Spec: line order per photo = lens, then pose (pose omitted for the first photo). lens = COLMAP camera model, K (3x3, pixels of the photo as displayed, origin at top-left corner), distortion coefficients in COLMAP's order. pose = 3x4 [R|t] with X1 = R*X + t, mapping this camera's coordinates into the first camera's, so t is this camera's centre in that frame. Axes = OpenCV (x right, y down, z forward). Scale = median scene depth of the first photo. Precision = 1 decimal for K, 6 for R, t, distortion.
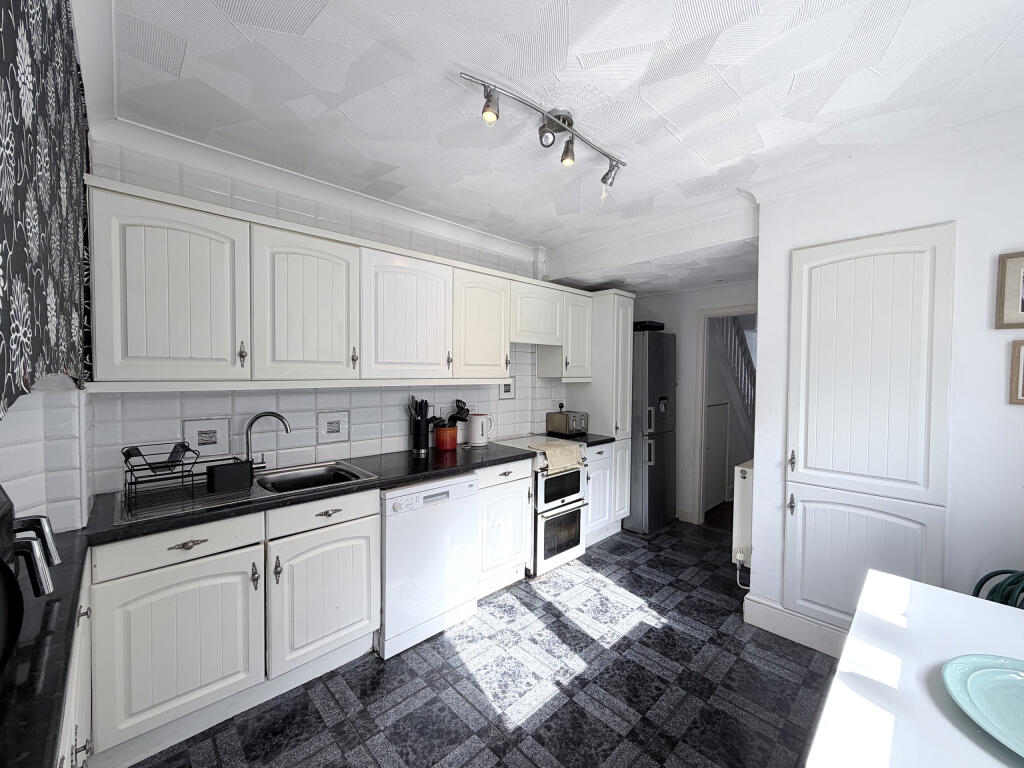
lens RADIAL K [[410.5, 0, 512.0], [0, 410.5, 384.0], [0, 0, 1]] dist [0.002323, -0.000196]
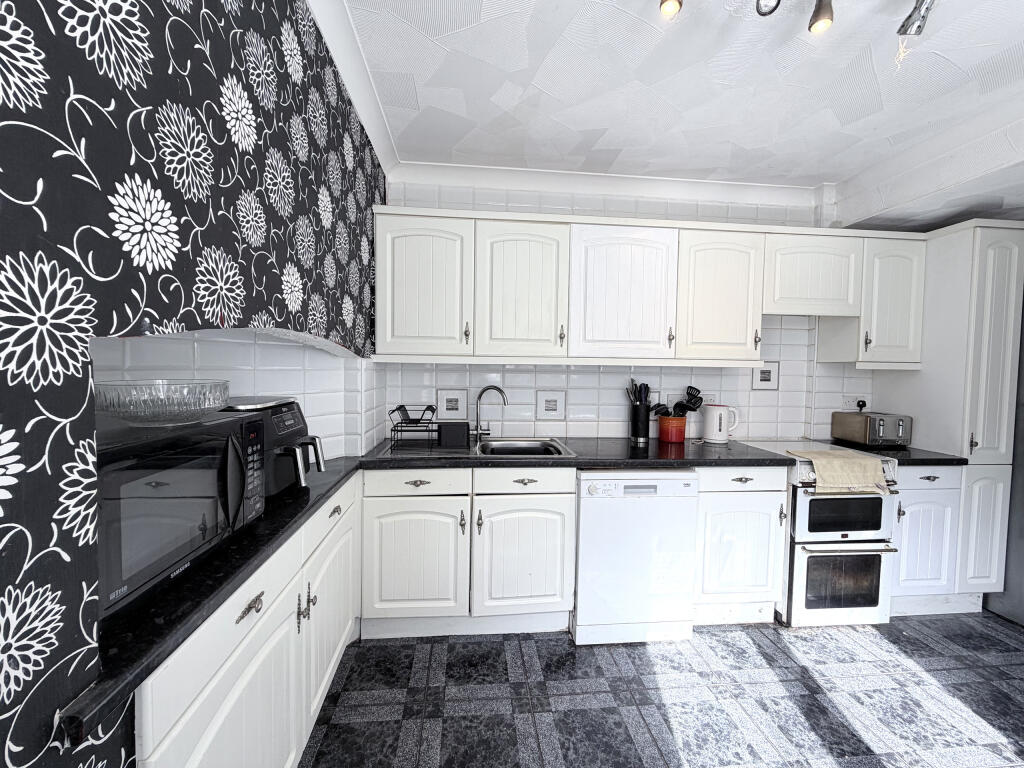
lens RADIAL K [[410.5, 0, 512.0], [0, 410.5, 384.0], [0, 0, 1]] dist [0.002323, -0.000196]
pose [[0.786596, 0.028254, -0.616821, 0.125753], [-0.026864, 0.999573, 0.011529, 0.040570], [0.616884, 0.007501, 0.787019, 0.114773]]
